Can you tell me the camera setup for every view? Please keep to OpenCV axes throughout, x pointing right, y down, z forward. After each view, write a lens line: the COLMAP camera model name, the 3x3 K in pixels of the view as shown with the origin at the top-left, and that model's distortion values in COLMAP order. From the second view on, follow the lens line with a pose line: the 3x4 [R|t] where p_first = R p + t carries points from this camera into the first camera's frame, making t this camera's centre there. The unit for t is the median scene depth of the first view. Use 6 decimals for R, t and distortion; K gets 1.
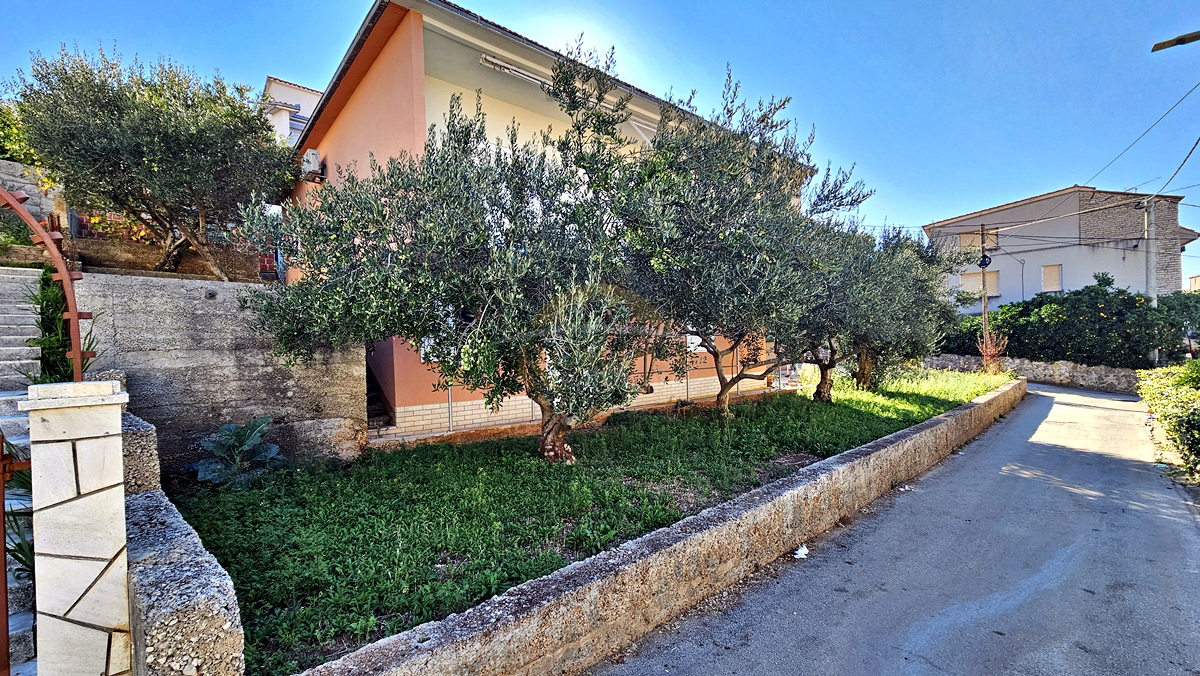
lens RADIAL K [[493.6, 0, 601.0], [0, 493.6, 359.1], [0, 0, 1]] dist [0.001020, 0.000280]
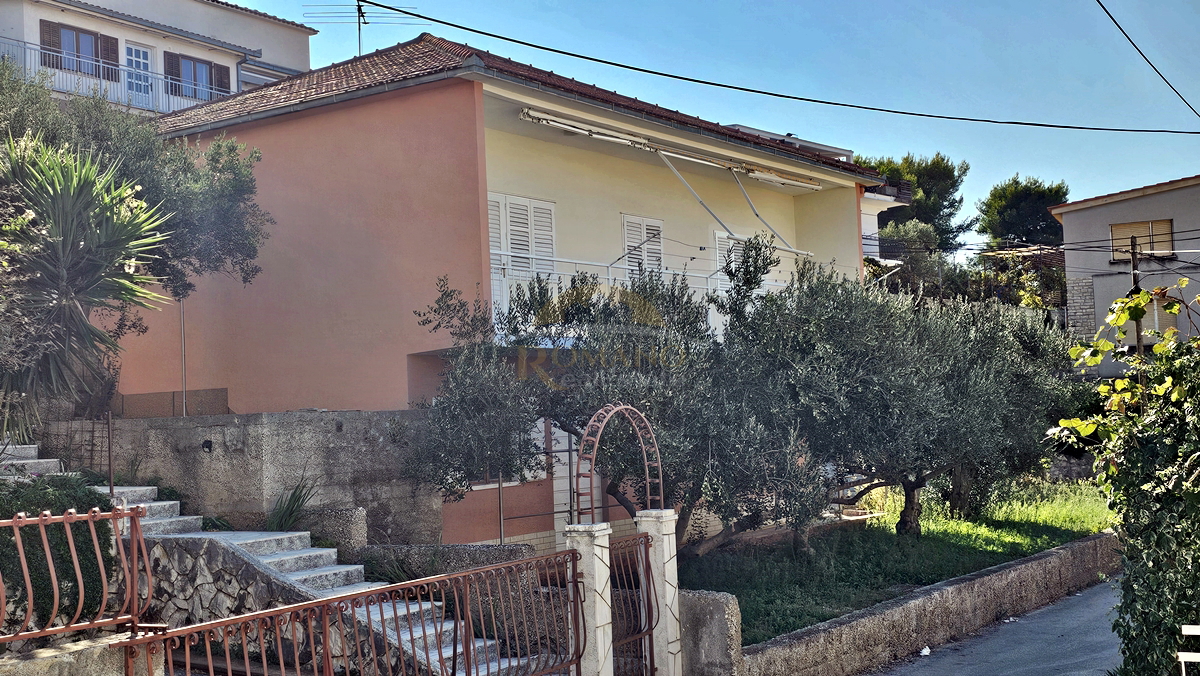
lens RADIAL K [[1437.4, 0, 600.0], [0, 1437.4, 338.0], [0, 0, 1]] dist [0.109468, -0.012821]
pose [[0.967605, 0.008404, 0.252328, -0.662462], [0.011623, 0.996903, -0.077774, -0.051689], [-0.252200, 0.078187, 0.964511, -1.193186]]
